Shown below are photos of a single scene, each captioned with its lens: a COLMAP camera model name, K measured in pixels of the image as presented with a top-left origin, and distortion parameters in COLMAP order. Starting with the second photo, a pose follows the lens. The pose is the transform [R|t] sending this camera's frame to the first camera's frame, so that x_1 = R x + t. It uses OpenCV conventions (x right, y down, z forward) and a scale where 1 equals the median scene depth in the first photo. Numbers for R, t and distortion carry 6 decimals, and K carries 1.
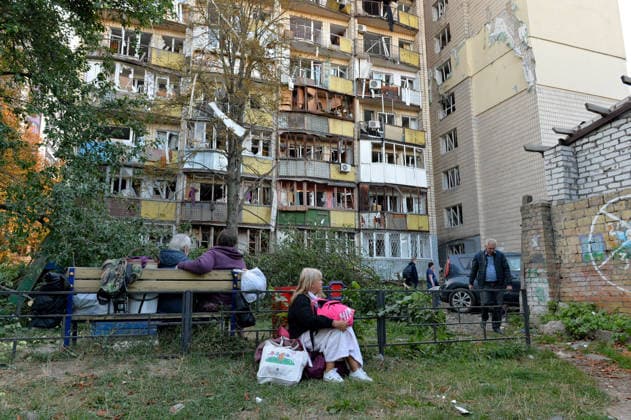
lens RADIAL K [[431.7, 0, 315.5], [0, 431.7, 210.0], [0, 0, 1]] dist [-0.002128, -0.005286]
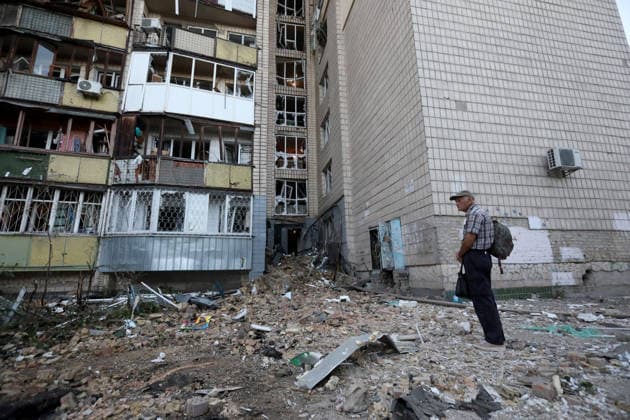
lens RADIAL K [[276.2, 0, 315.0], [0, 276.2, 210.0], [0, 0, 1]] dist [0.000301, 0.000058]
pose [[0.992030, -0.037310, -0.120355, 0.416194], [0.032491, 0.998600, -0.041753, 0.100687], [0.121744, 0.037510, 0.991852, 0.636563]]
